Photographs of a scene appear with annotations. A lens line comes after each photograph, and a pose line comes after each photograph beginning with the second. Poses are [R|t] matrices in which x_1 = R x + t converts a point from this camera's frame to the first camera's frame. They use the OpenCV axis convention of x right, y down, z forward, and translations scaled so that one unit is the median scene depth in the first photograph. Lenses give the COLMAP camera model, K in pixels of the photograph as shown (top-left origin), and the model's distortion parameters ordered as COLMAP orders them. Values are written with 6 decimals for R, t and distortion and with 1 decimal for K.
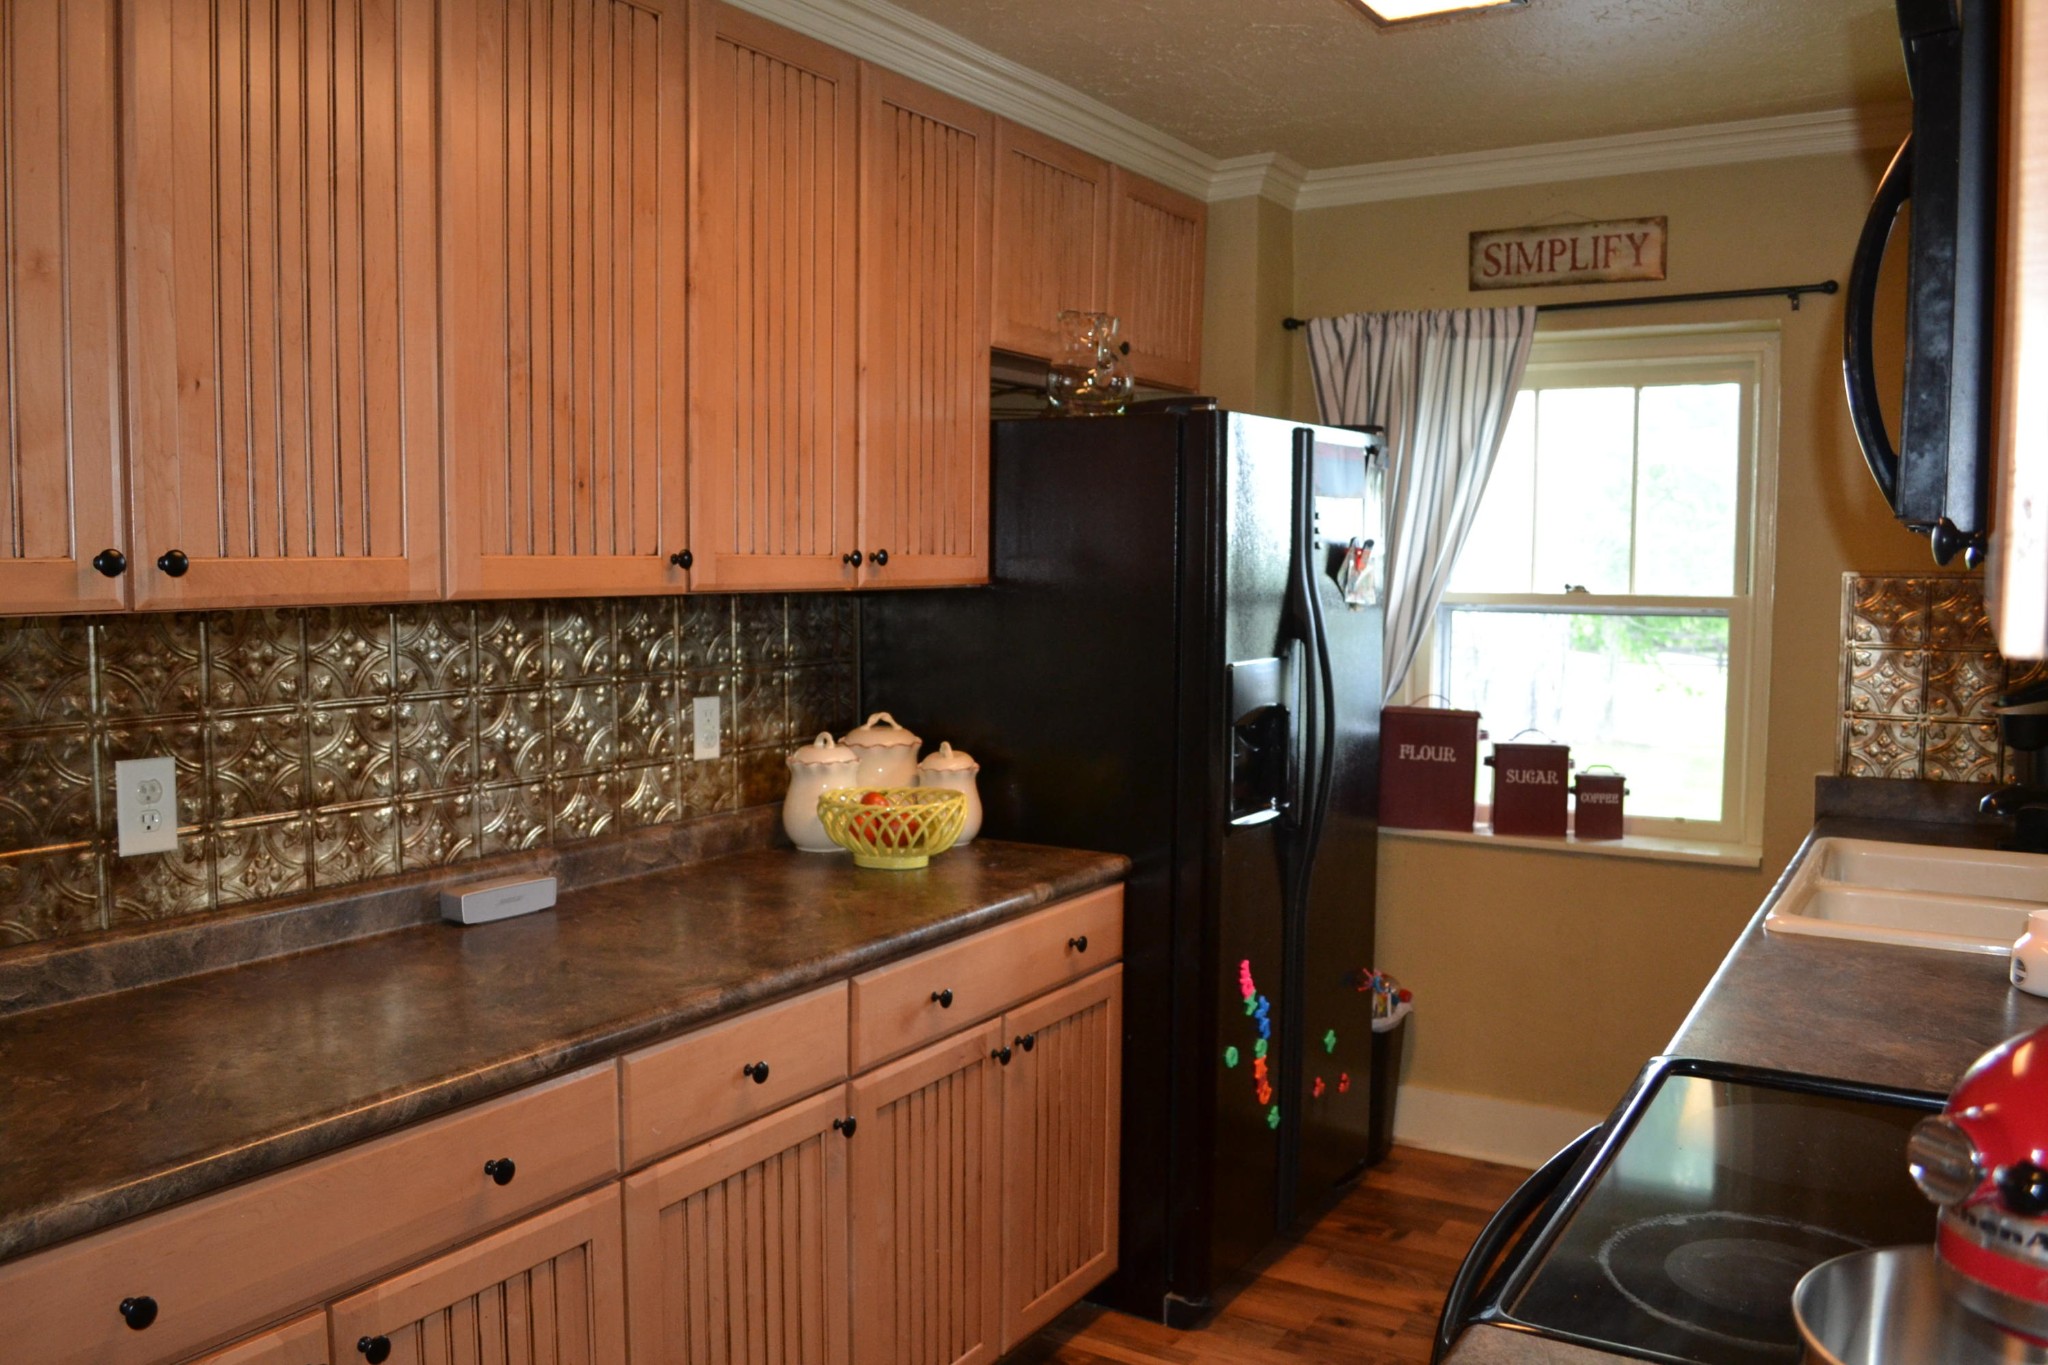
lens RADIAL K [[1636.5, 0, 1011.0], [0, 1636.5, 685.9], [0, 0, 1]] dist [-0.079032, 0.007878]
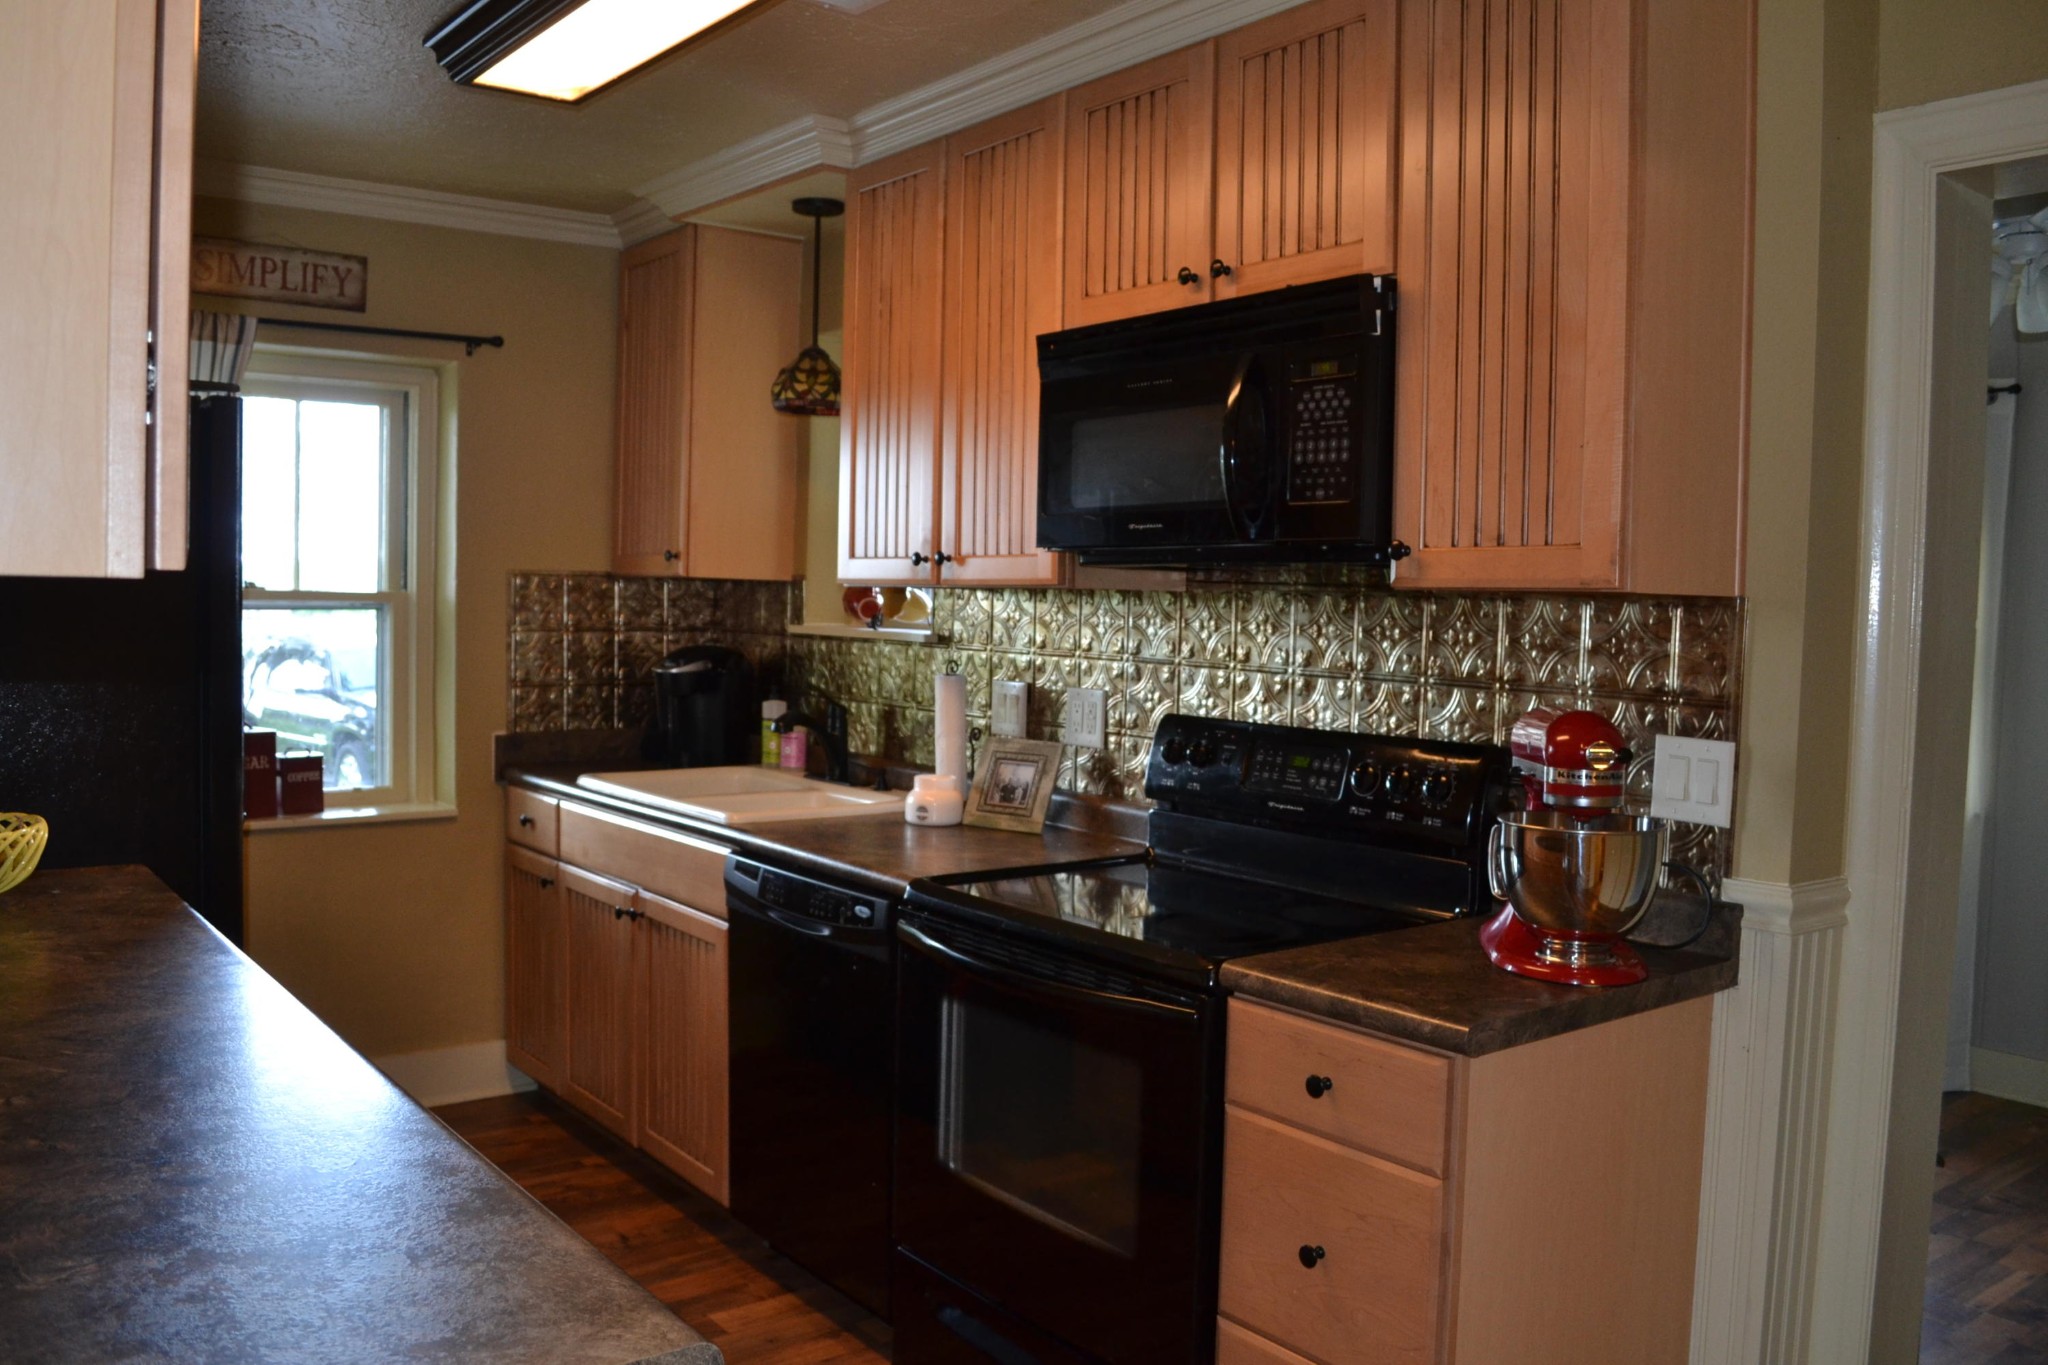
lens RADIAL K [[1636.5, 0, 1011.0], [0, 1636.5, 685.9], [0, 0, 1]] dist [-0.079032, 0.007878]
pose [[0.353229, -0.053818, 0.933988, -0.493956], [0.049942, 0.998005, 0.038619, -0.010219], [-0.934203, 0.033003, 0.355212, 0.172717]]
